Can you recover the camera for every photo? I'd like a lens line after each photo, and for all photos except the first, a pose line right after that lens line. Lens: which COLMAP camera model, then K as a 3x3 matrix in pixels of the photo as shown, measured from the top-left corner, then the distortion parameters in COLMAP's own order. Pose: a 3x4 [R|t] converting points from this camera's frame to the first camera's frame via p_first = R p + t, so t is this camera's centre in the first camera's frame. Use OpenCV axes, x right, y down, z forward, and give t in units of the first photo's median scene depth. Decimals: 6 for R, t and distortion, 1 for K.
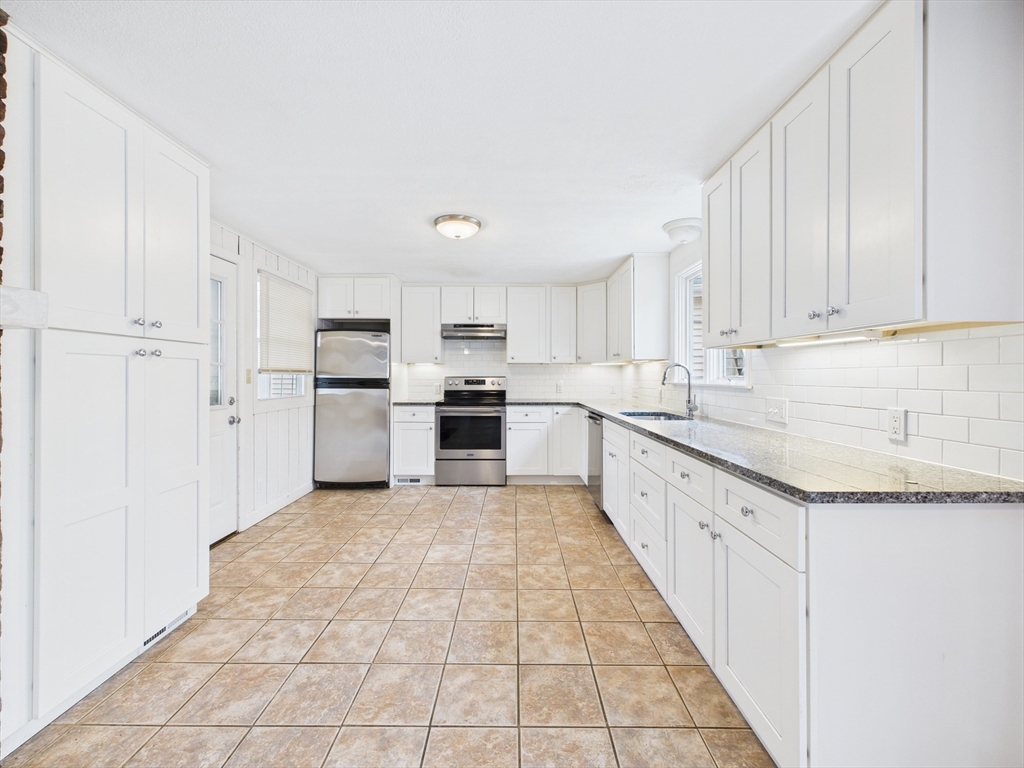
lens RADIAL K [[412.2, 0, 511.5], [0, 412.2, 376.9], [0, 0, 1]] dist [0.000840, 0.000083]
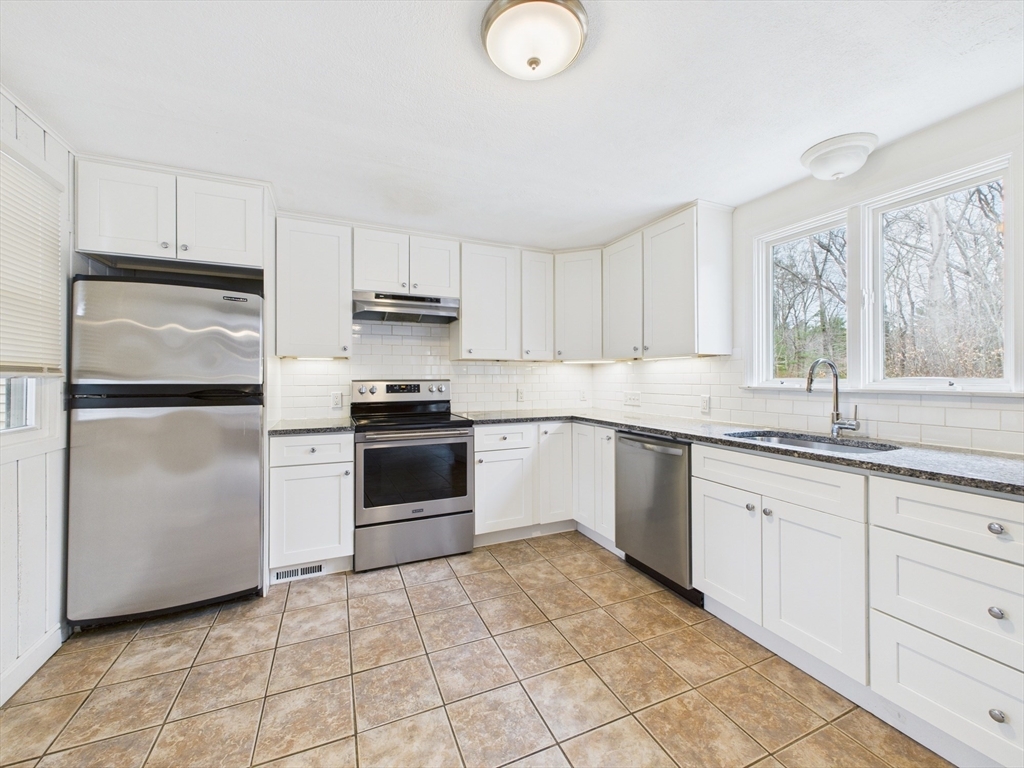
lens RADIAL K [[412.2, 0, 511.5], [0, 412.2, 376.9], [0, 0, 1]] dist [0.000840, 0.000083]
pose [[0.914697, -0.002539, 0.404132, -0.219499], [0.004277, 0.999985, -0.003399, -0.002485], [-0.404117, 0.004838, 0.914694, 0.402371]]
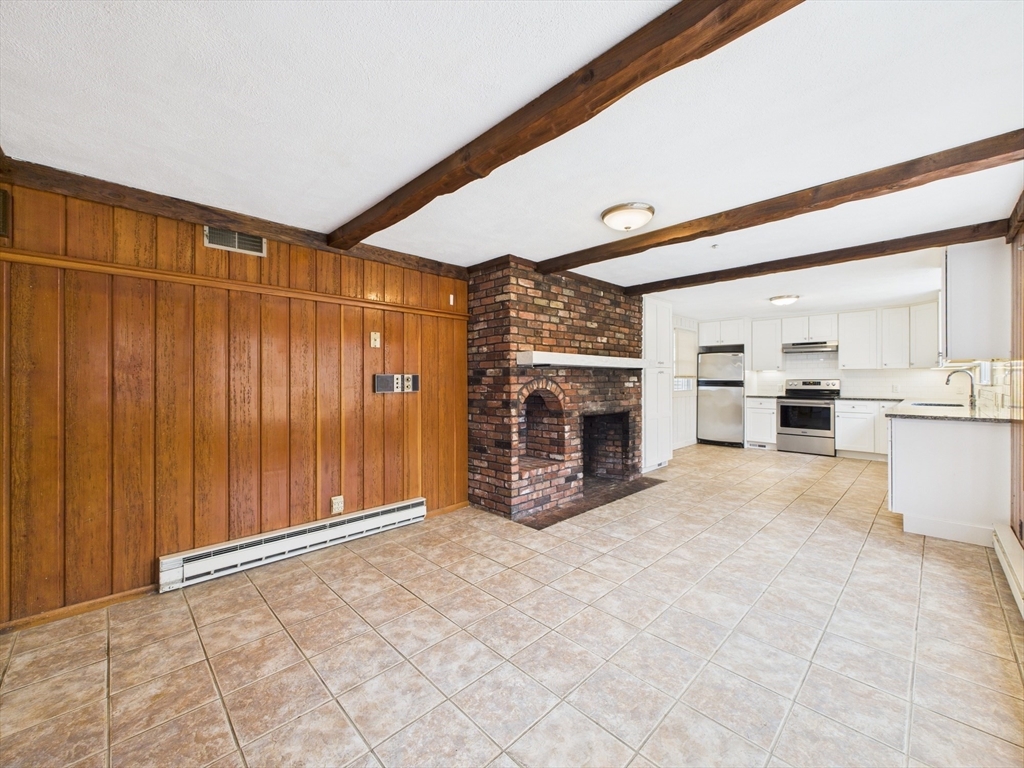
lens RADIAL K [[412.2, 0, 511.5], [0, 412.2, 376.9], [0, 0, 1]] dist [0.000840, 0.000083]
pose [[0.698746, -0.005860, -0.715345, 0.227635], [0.000637, 0.999971, -0.007570, 0.000915], [0.715369, 0.004834, 0.698730, -0.794233]]
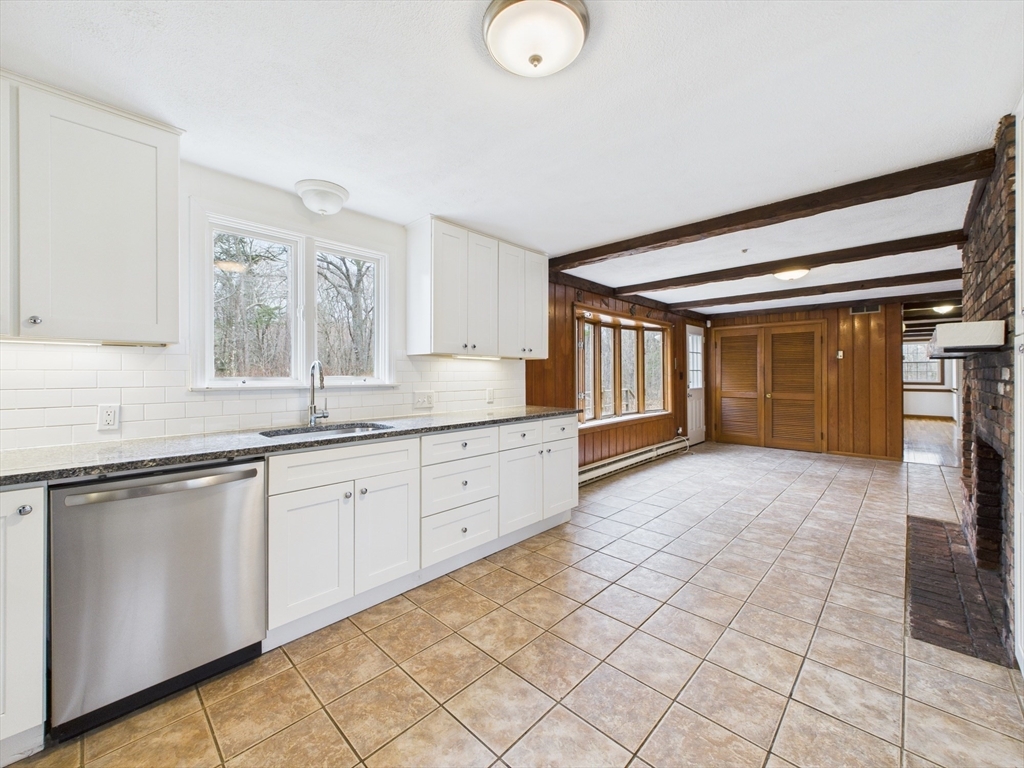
lens RADIAL K [[412.2, 0, 511.5], [0, 412.2, 376.9], [0, 0, 1]] dist [0.000840, 0.000083]
pose [[-0.722679, -0.003875, 0.691173, -0.274230], [0.003951, 0.999945, 0.009737, -0.005361], [-0.691173, 0.009767, -0.722623, 0.882839]]
